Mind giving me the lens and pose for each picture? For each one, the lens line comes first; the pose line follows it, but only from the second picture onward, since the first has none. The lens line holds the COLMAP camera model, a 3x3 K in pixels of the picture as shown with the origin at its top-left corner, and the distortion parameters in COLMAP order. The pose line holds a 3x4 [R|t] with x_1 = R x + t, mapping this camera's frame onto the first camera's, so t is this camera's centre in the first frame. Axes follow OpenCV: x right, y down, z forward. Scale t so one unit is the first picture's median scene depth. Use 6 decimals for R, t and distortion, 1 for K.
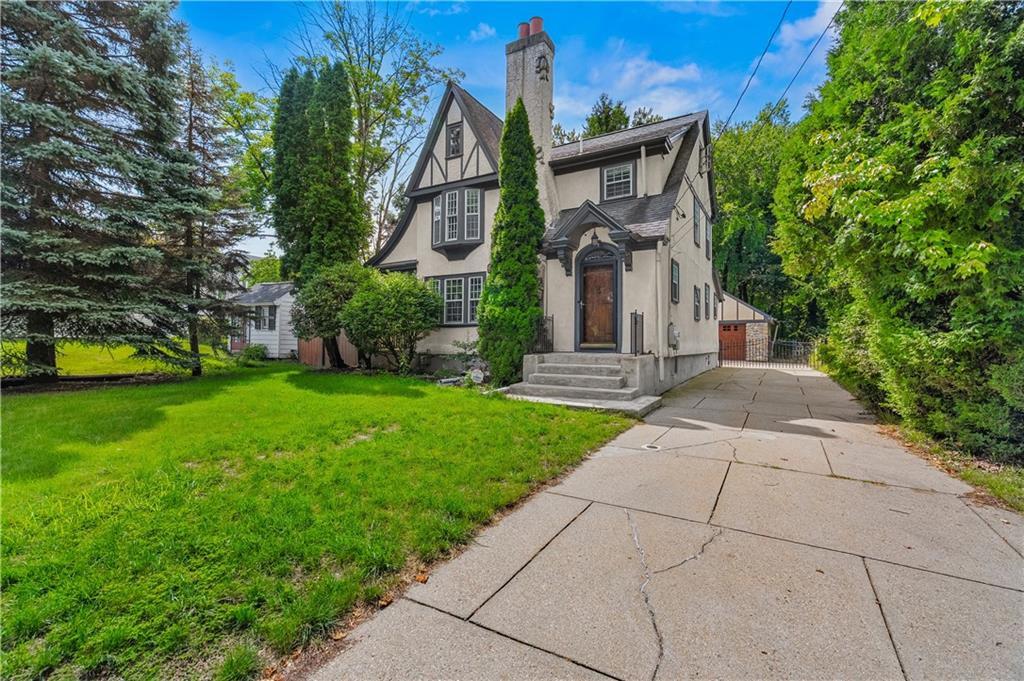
lens RADIAL K [[461.5, 0, 512.2], [0, 461.5, 334.4], [0, 0, 1]] dist [0.003997, -0.000304]
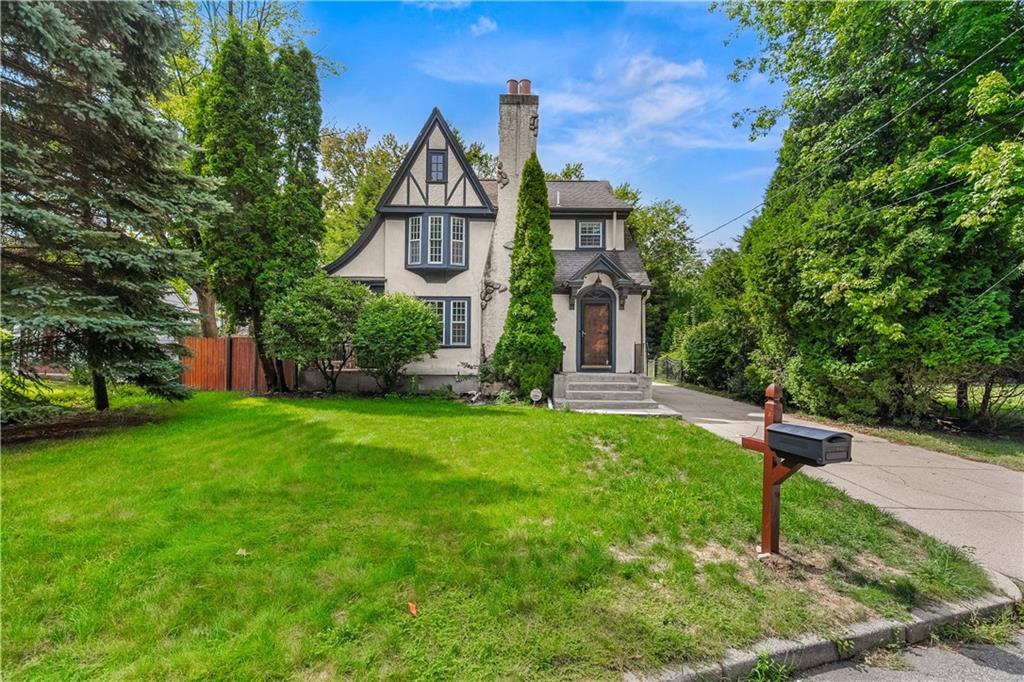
lens RADIAL K [[461.5, 0, 520.5], [0, 461.5, 348.7], [0, 0, 1]] dist [0.003997, -0.000304]
pose [[0.857033, 0.009622, 0.515171, -0.504362], [-0.013644, 0.999899, 0.004024, -0.021313], [-0.515080, -0.010477, 0.857078, 0.020744]]
